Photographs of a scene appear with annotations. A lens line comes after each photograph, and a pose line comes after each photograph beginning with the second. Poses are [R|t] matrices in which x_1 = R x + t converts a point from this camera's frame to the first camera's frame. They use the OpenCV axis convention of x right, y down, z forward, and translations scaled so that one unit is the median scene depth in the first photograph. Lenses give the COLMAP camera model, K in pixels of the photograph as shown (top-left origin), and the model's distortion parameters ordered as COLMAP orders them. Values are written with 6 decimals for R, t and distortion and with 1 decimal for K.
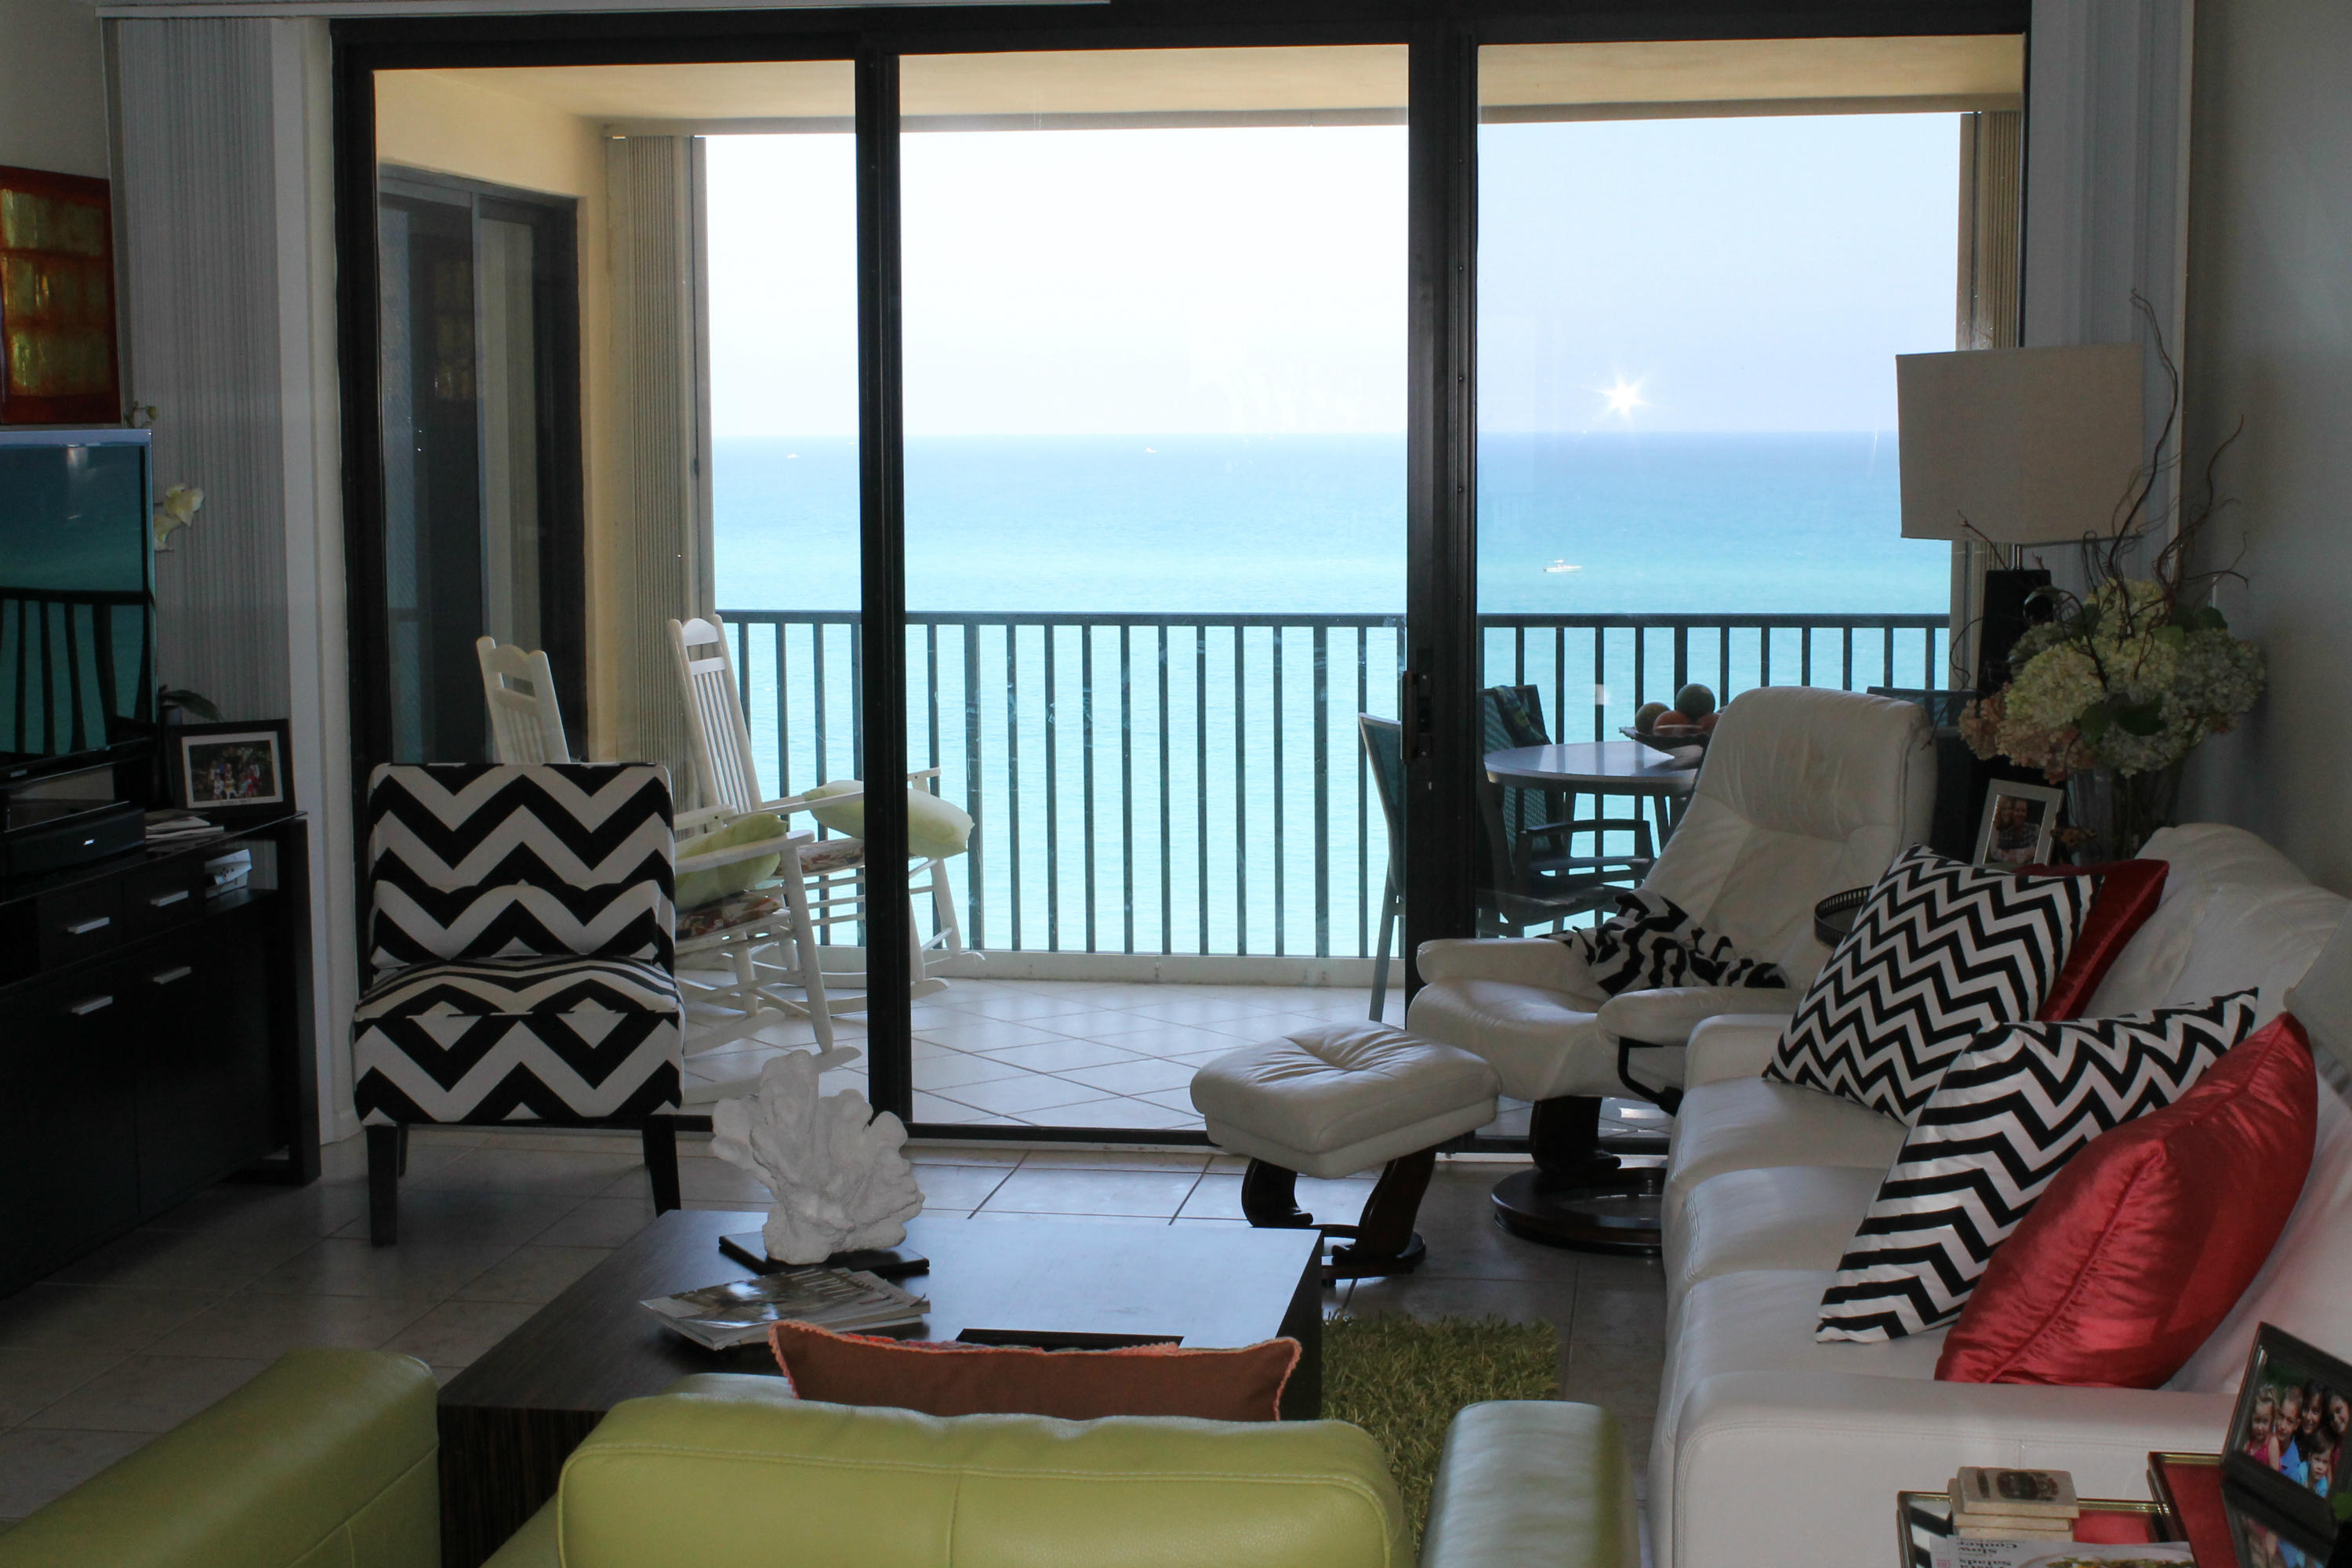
lens RADIAL K [[3213.2, 0, 1179.0], [0, 3213.2, 785.7], [0, 0, 1]] dist [-0.047747, 0.000000]
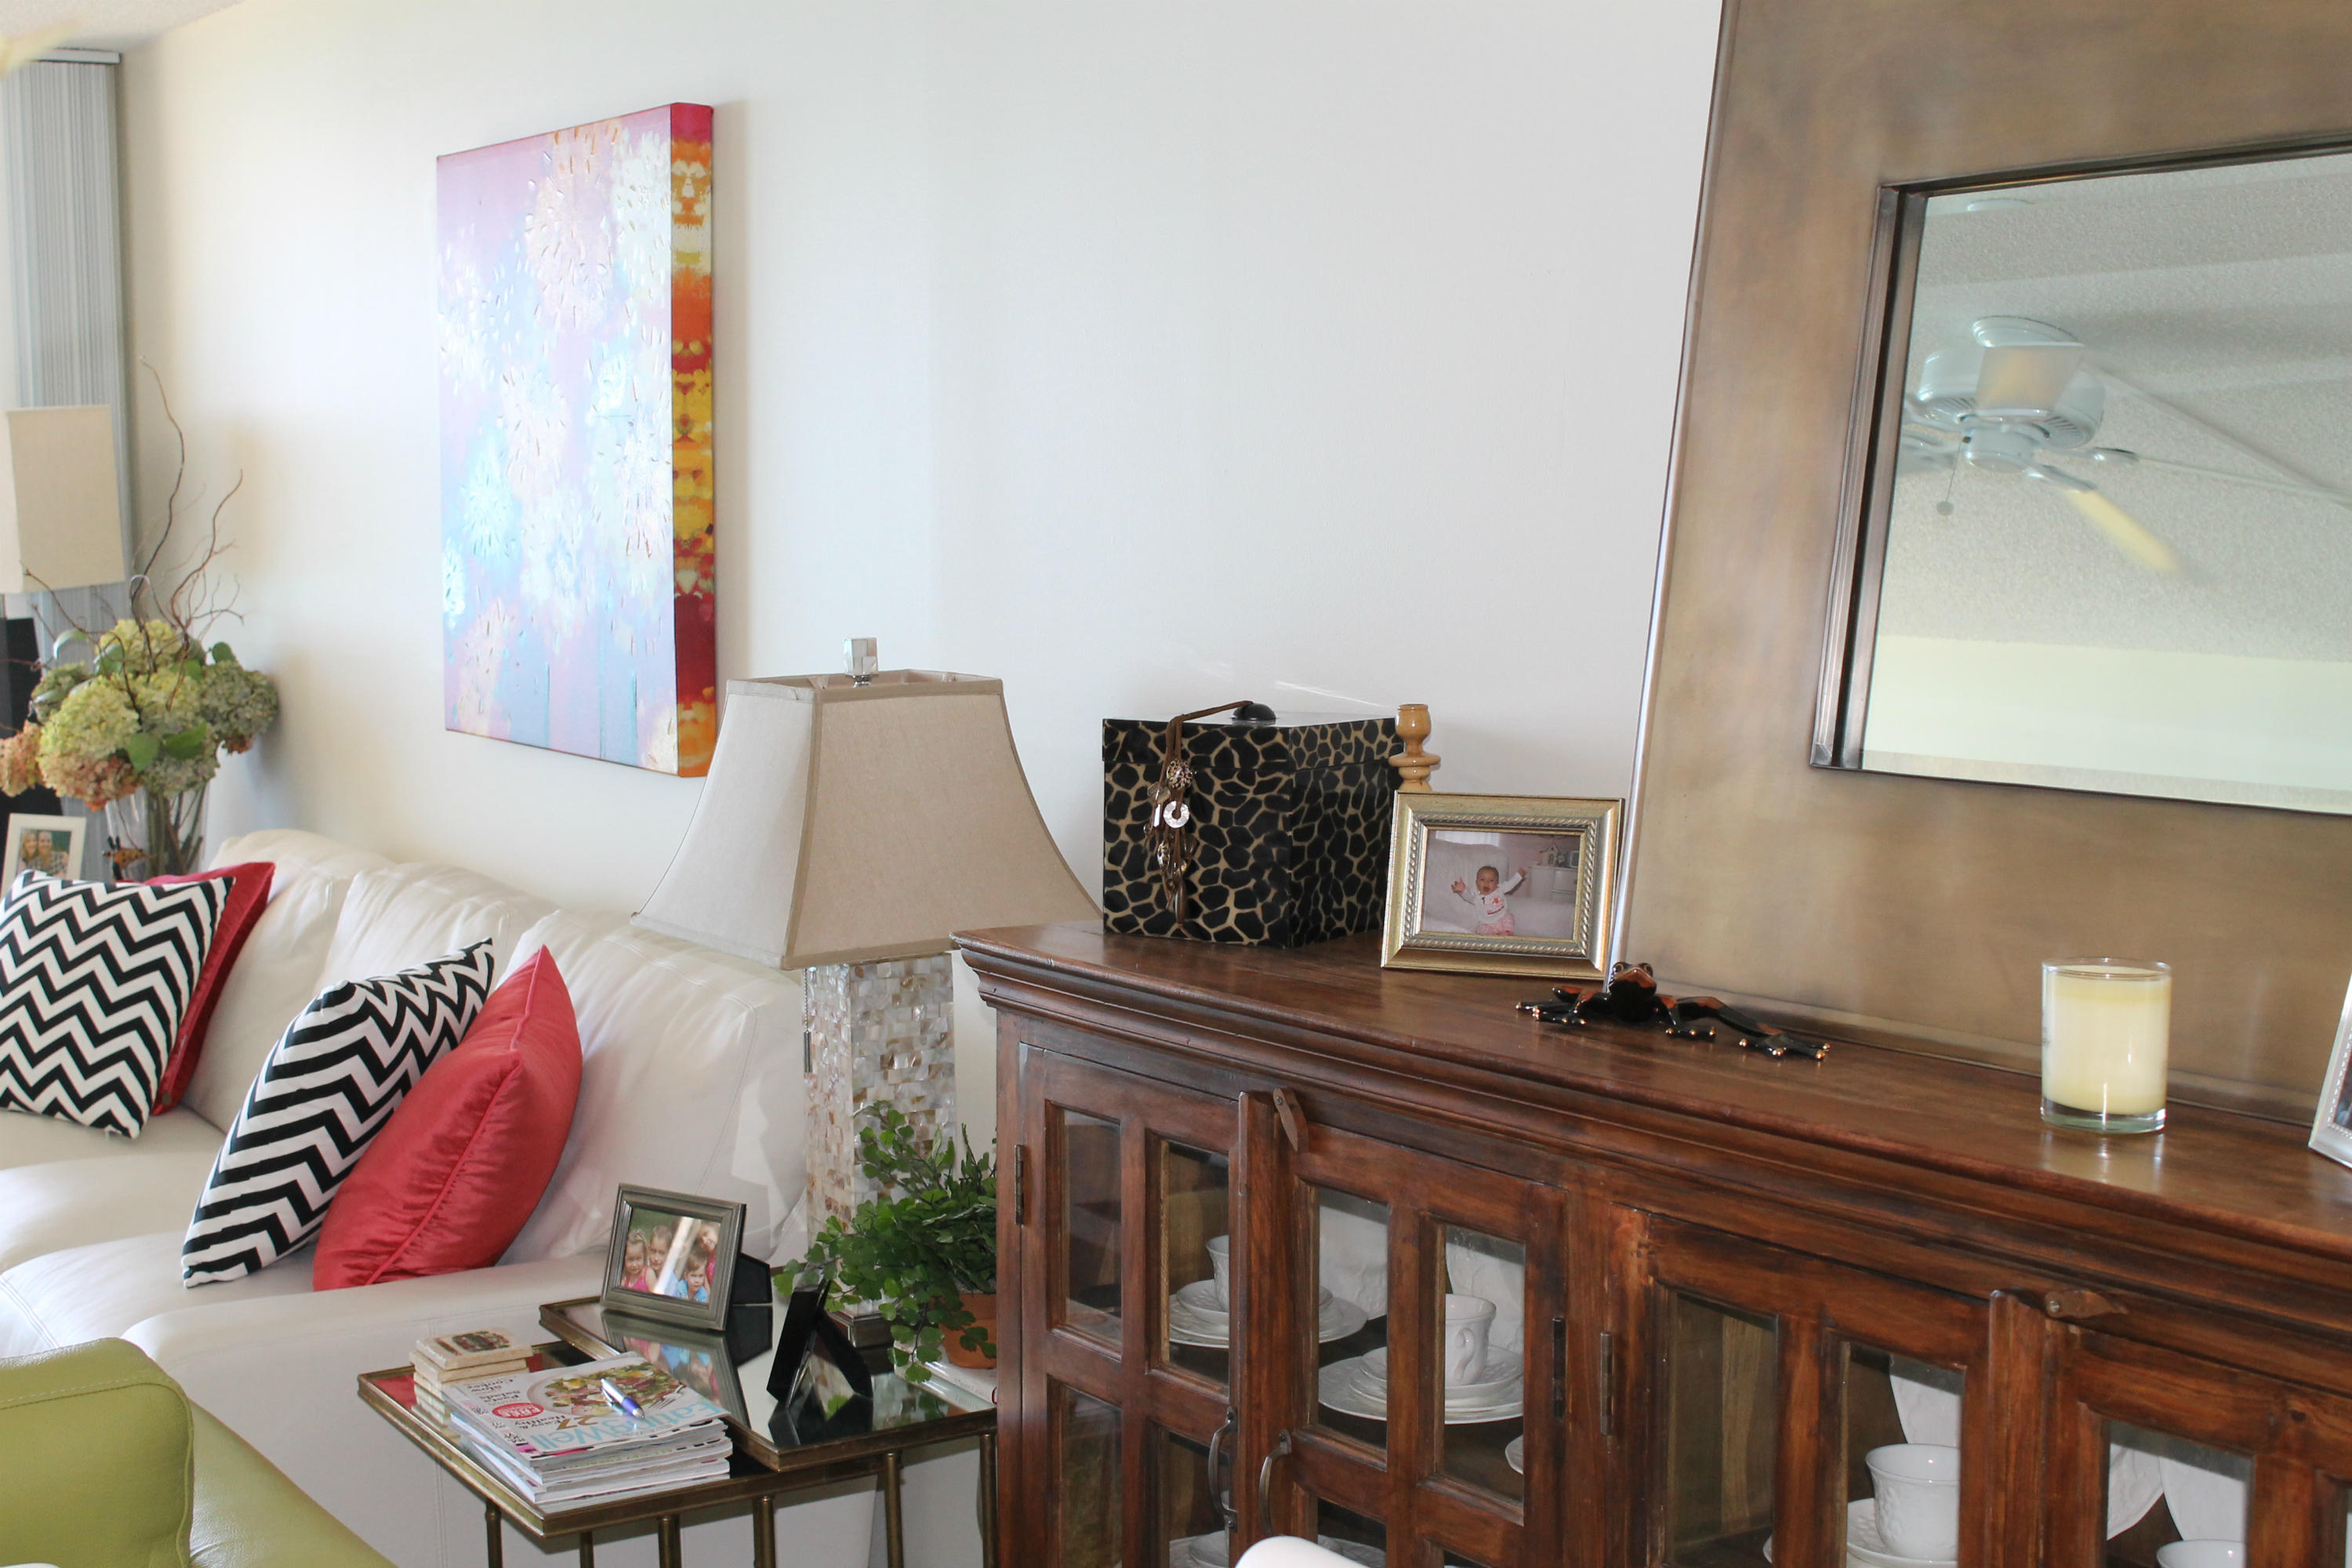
lens RADIAL K [[3213.2, 0, 1170.7], [0, 3213.2, 783.0], [0, 0, 1]] dist [-0.047747, 0.000000]
pose [[0.739511, -0.070909, 0.669399, -0.289614], [0.084508, 0.996348, 0.012184, 0.011991], [-0.667819, 0.047559, 0.742803, -0.079172]]
